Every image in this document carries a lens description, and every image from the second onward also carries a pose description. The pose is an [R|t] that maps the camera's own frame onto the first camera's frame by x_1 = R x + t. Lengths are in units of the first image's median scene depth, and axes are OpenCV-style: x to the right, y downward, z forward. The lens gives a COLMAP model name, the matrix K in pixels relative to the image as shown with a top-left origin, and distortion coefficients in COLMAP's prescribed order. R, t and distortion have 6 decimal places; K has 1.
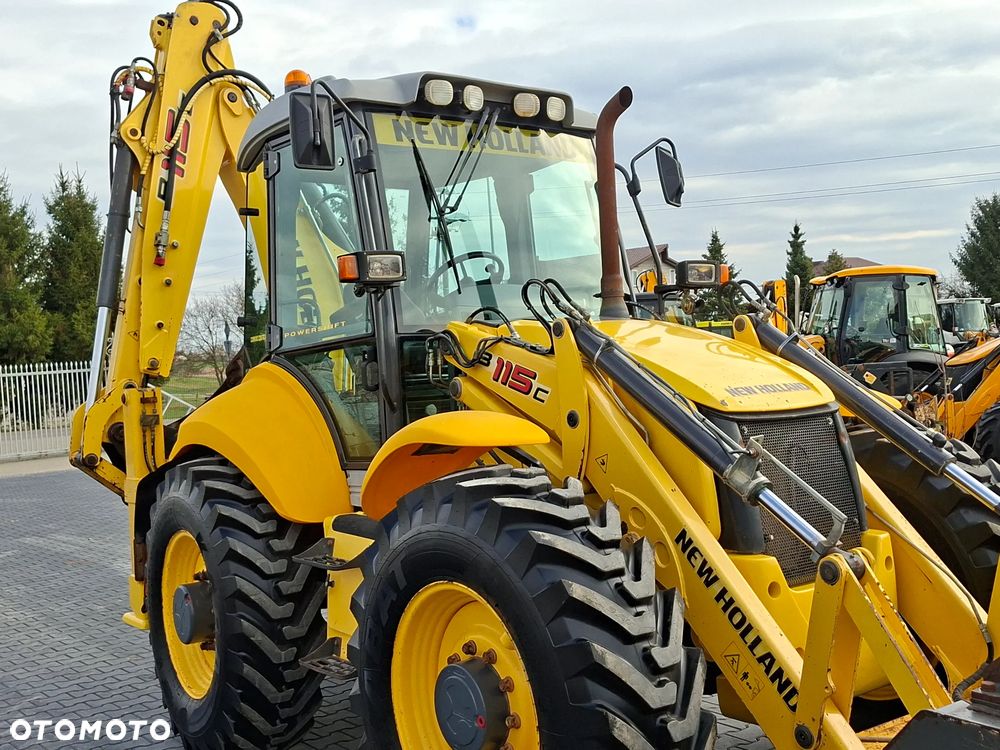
lens RADIAL K [[1102.2, 0, 506.0], [0, 1102.2, 385.4], [0, 0, 1]] dist [0.140135, -0.019860]
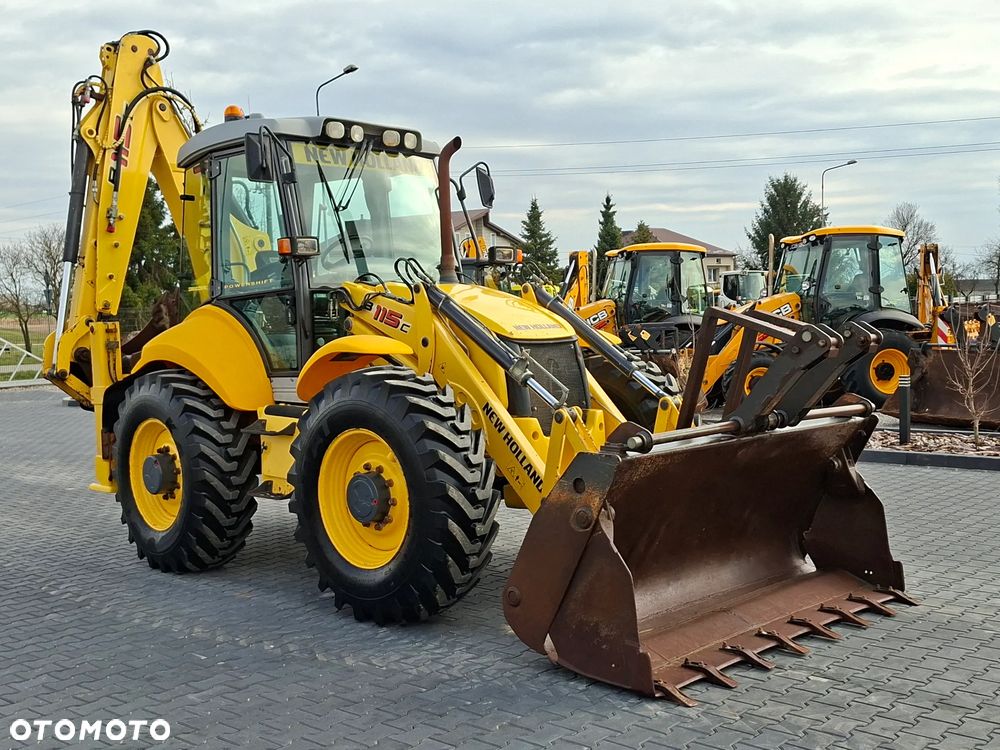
lens RADIAL K [[1102.2, 0, 506.0], [0, 1102.2, 385.4], [0, 0, 1]] dist [0.140135, -0.019860]
pose [[0.986717, 0.012545, 0.161965, -0.072539], [-0.018374, 0.999234, 0.034541, 0.028962], [-0.161408, -0.037058, 0.986192, -0.556386]]
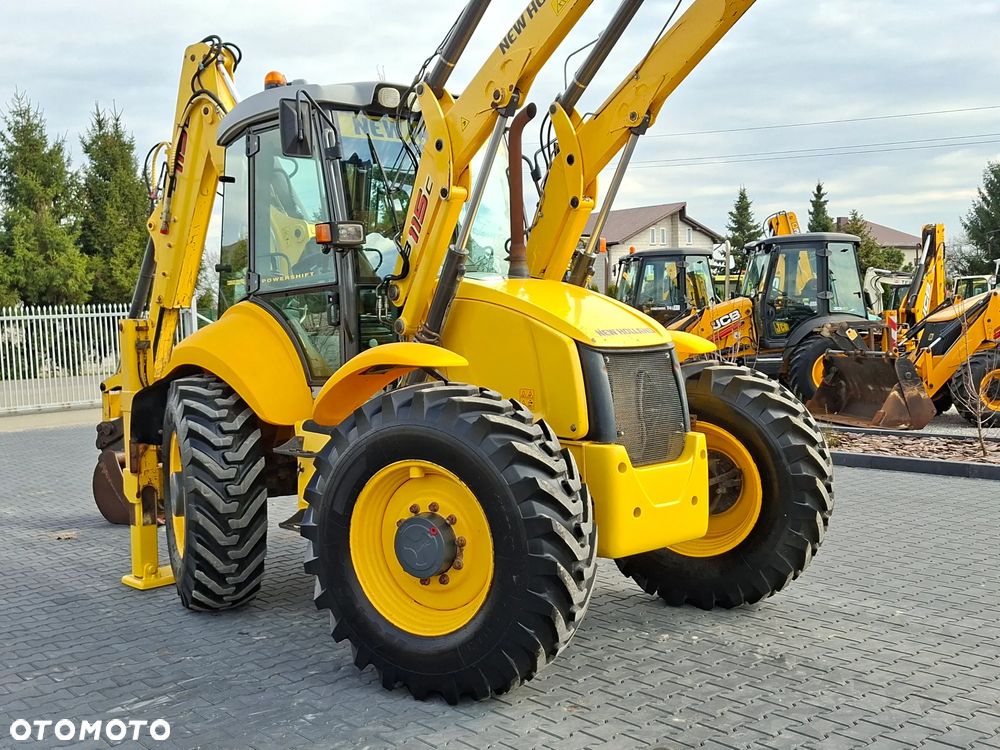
lens RADIAL K [[1064.6, 0, 500.0], [0, 1064.6, 375.0], [0, 0, 1]] dist [0.136019, 0.001464]
pose [[0.996034, 0.023868, 0.085714, -0.031298], [-0.027326, 0.998850, 0.039397, 0.007460], [-0.084676, -0.041583, 0.995540, -0.276710]]
